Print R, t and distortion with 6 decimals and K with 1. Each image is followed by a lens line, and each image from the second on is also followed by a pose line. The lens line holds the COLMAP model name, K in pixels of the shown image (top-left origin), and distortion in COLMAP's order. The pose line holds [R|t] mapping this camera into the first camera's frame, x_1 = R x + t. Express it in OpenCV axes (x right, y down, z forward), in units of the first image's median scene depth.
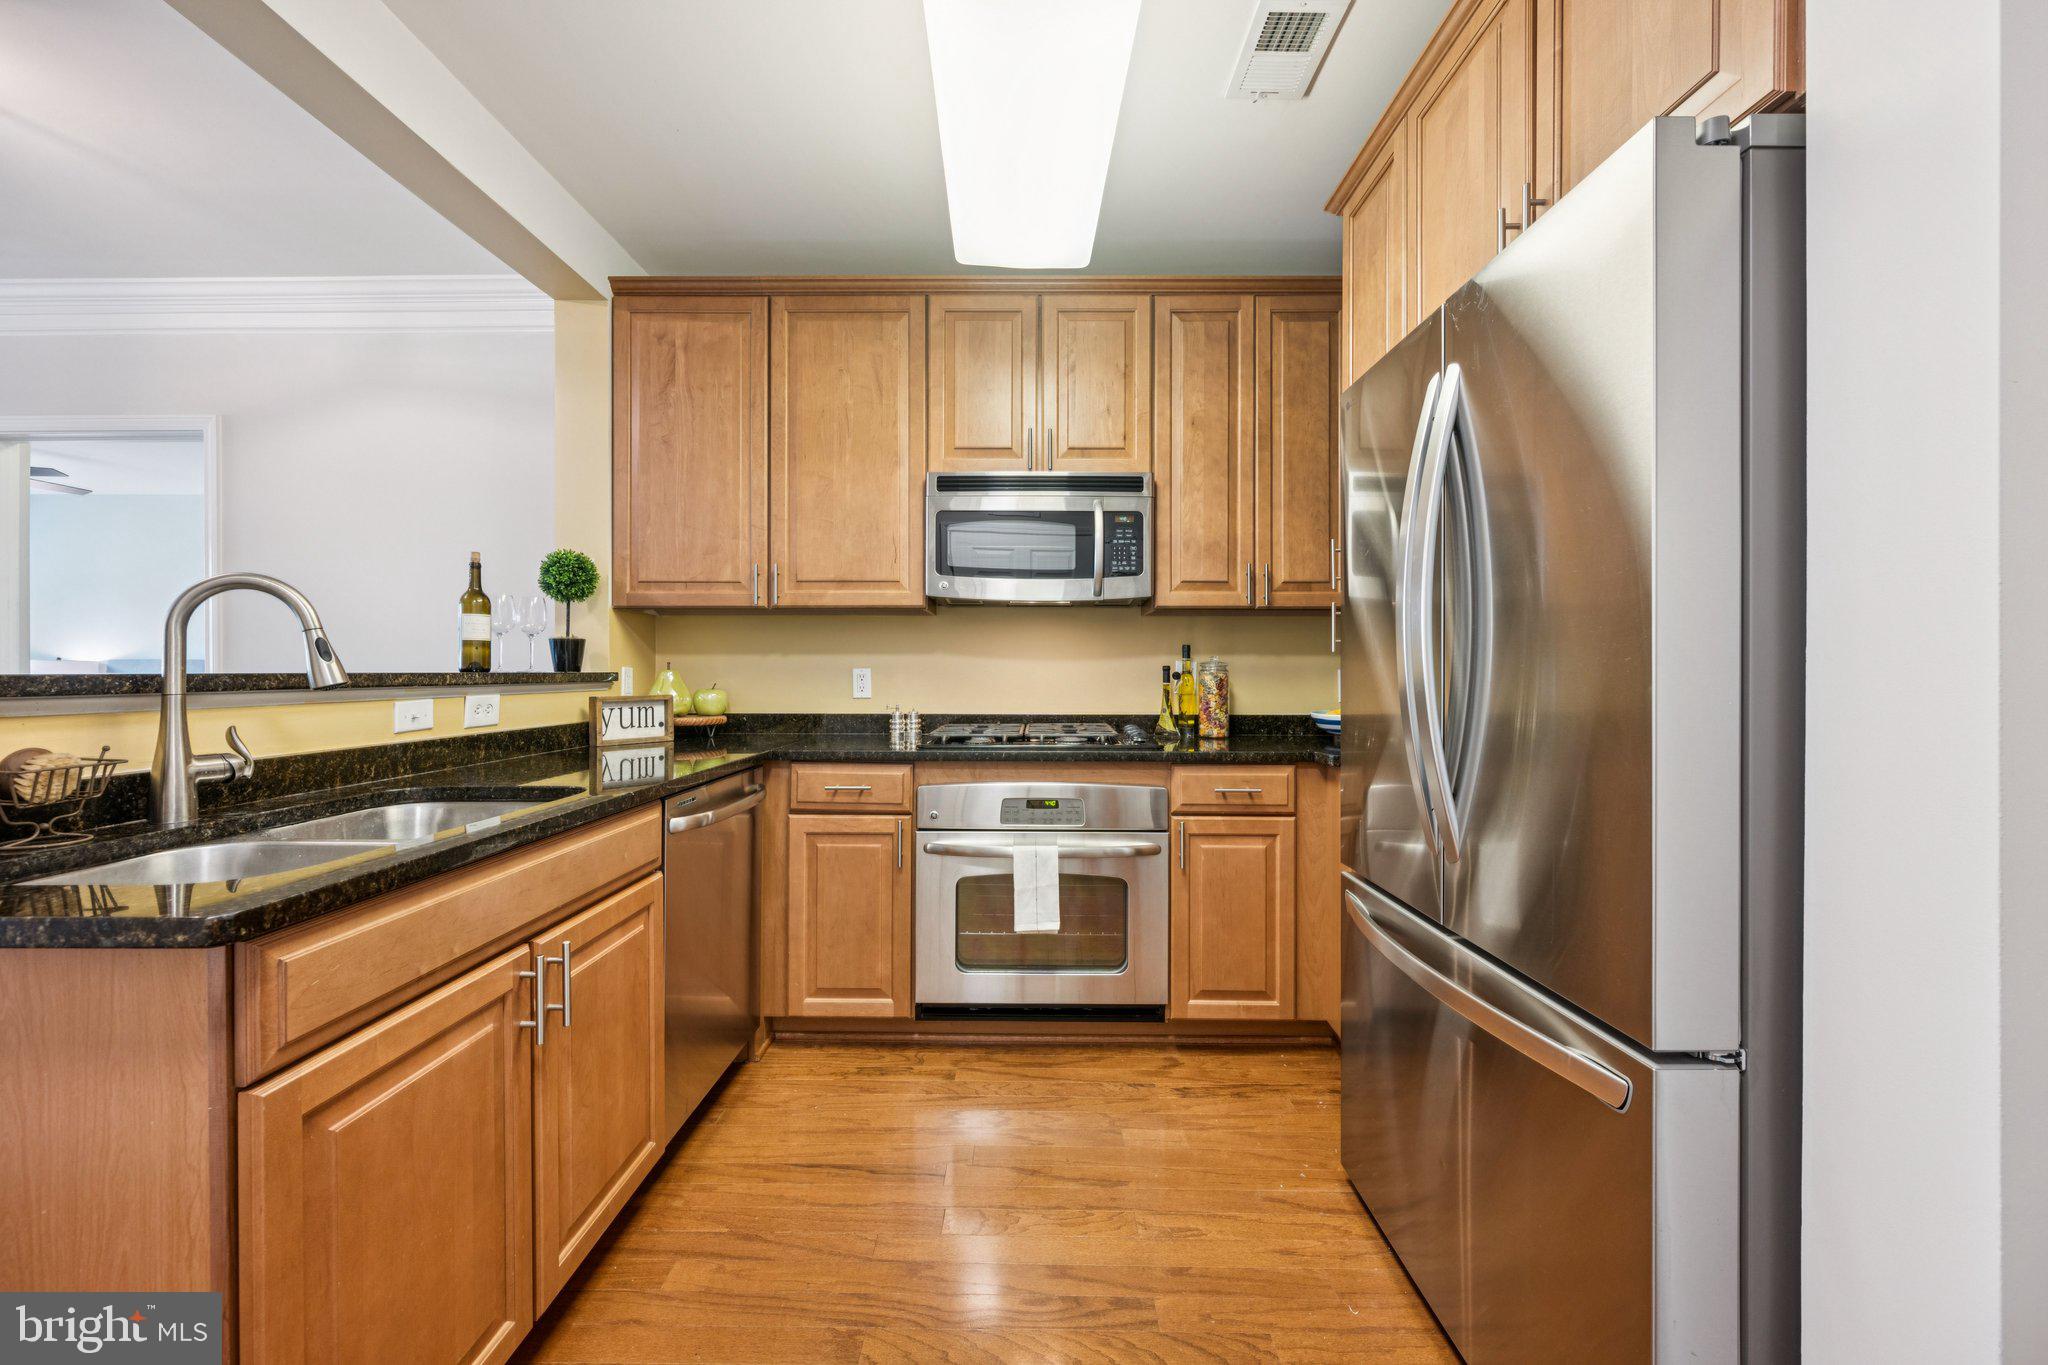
lens RADIAL K [[798.8, 0, 1024.7], [0, 798.8, 678.8], [0, 0, 1]] dist [-0.002058, -0.000360]
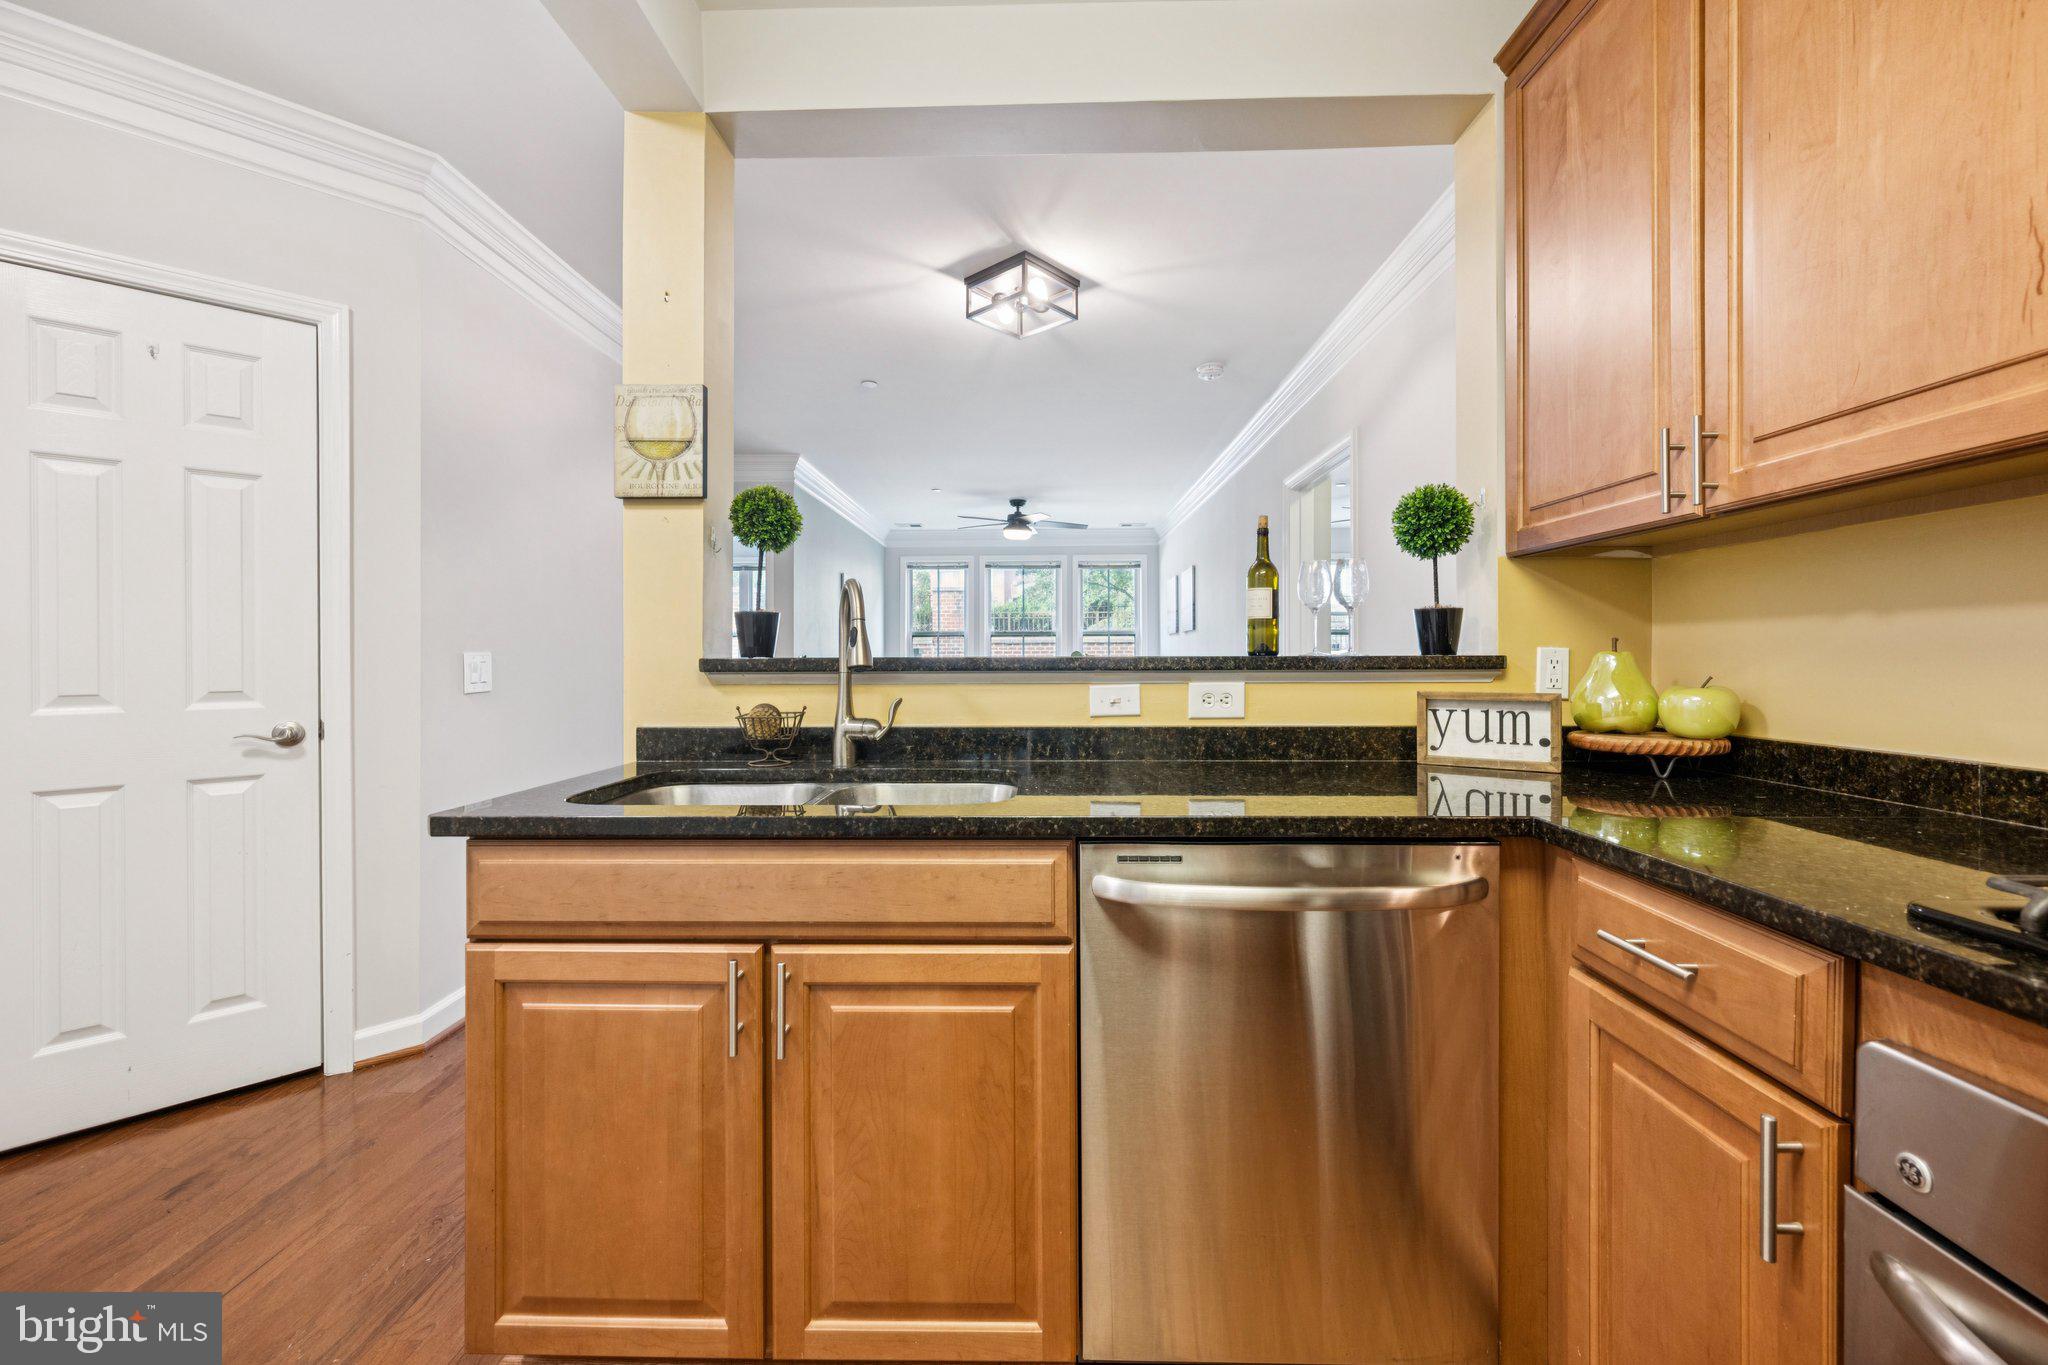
lens RADIAL K [[798.8, 0, 990.9], [0, 798.8, 655.7], [0, 0, 1]] dist [-0.002058, -0.000360]
pose [[-0.016898, -0.000362, -0.999857, 0.166608], [-0.005208, 0.999986, -0.000274, -0.006109], [0.999844, 0.005203, -0.016899, 0.678170]]
